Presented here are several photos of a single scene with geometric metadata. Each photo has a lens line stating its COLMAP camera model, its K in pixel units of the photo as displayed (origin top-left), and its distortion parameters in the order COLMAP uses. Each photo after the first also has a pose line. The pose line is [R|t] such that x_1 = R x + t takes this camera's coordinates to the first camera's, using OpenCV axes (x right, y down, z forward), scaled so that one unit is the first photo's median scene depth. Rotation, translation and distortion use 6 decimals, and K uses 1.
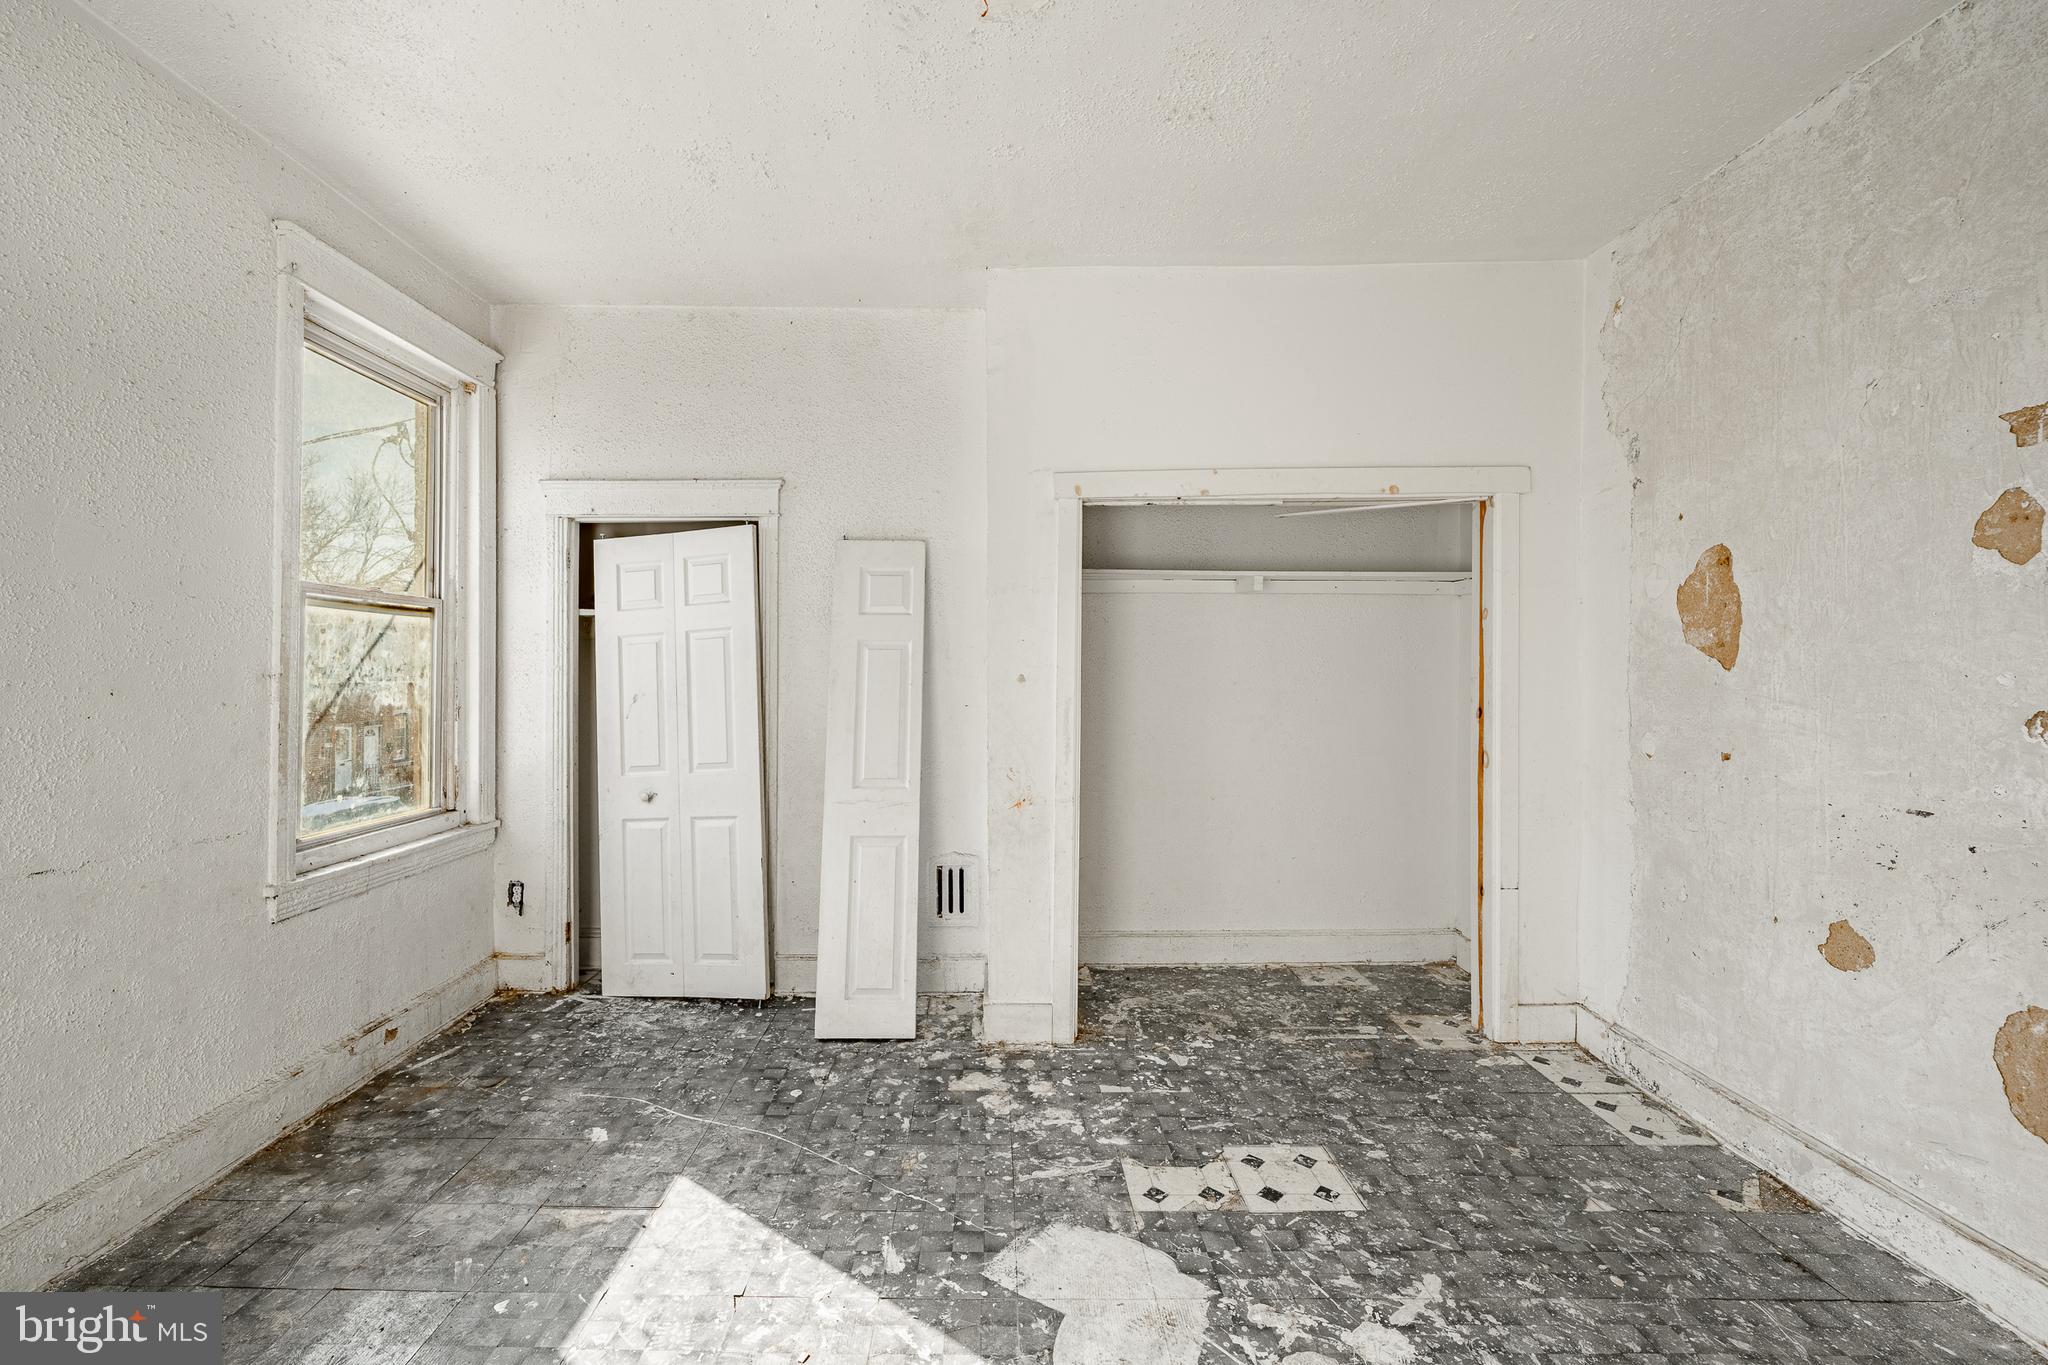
lens RADIAL K [[833.3, 0, 1020.0], [0, 833.3, 677.5], [0, 0, 1]] dist [-0.002709, 0.000284]
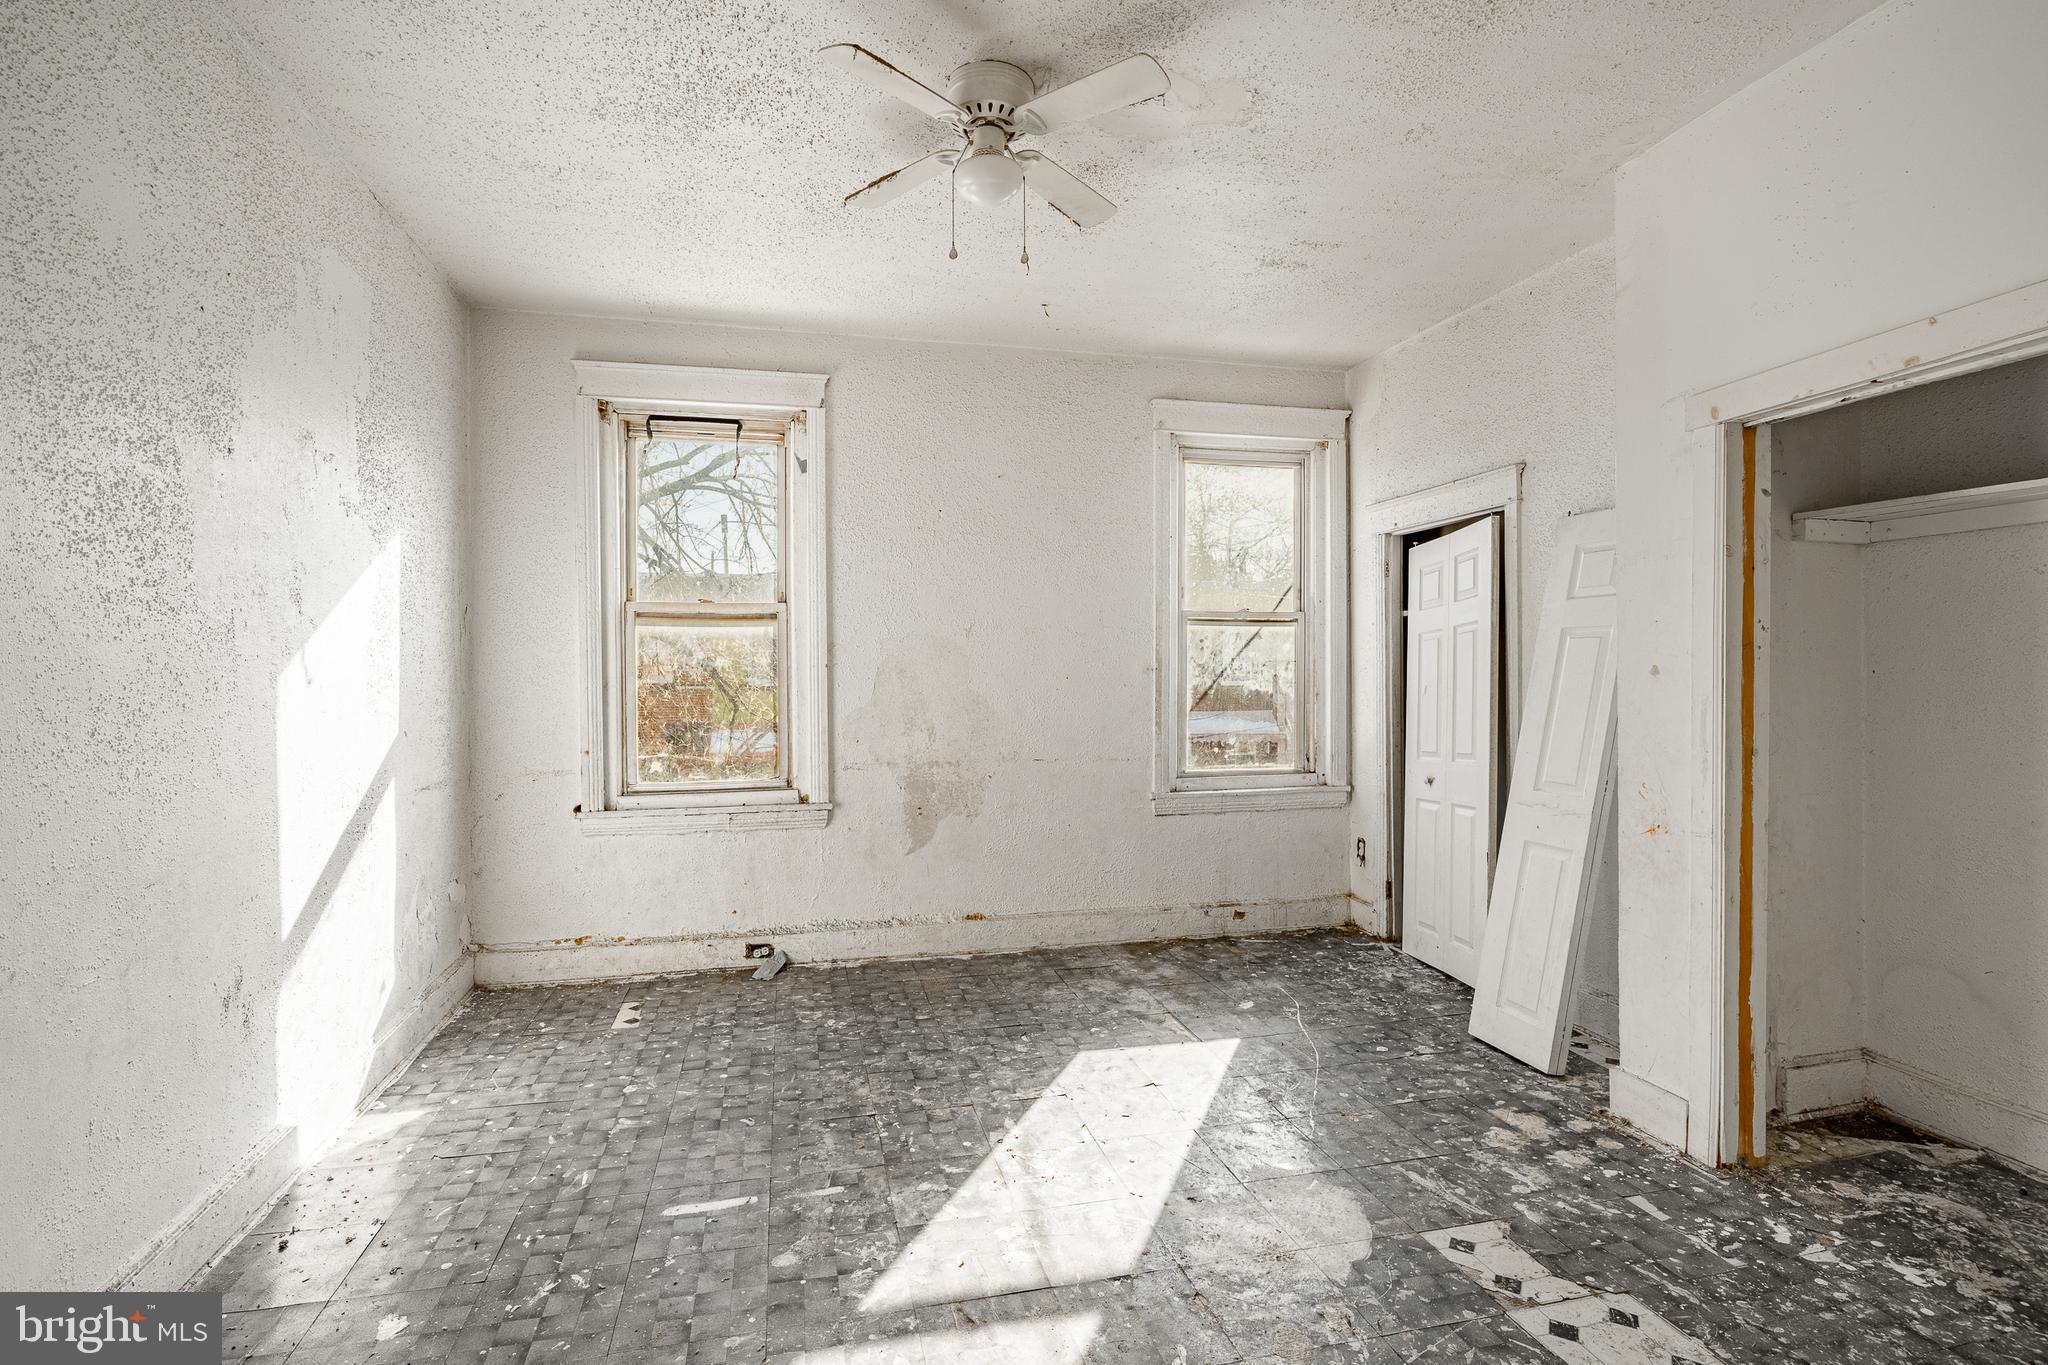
lens RADIAL K [[960.2, 0, 1023.0], [0, 960.2, 679.1], [0, 0, 1]] dist [0.002667, 0.000197]
pose [[0.248344, 0.006843, -0.968648, 0.761330], [-0.001674, 0.999977, 0.006635, 0.004461], [0.968671, -0.000026, 0.248349, 0.208367]]
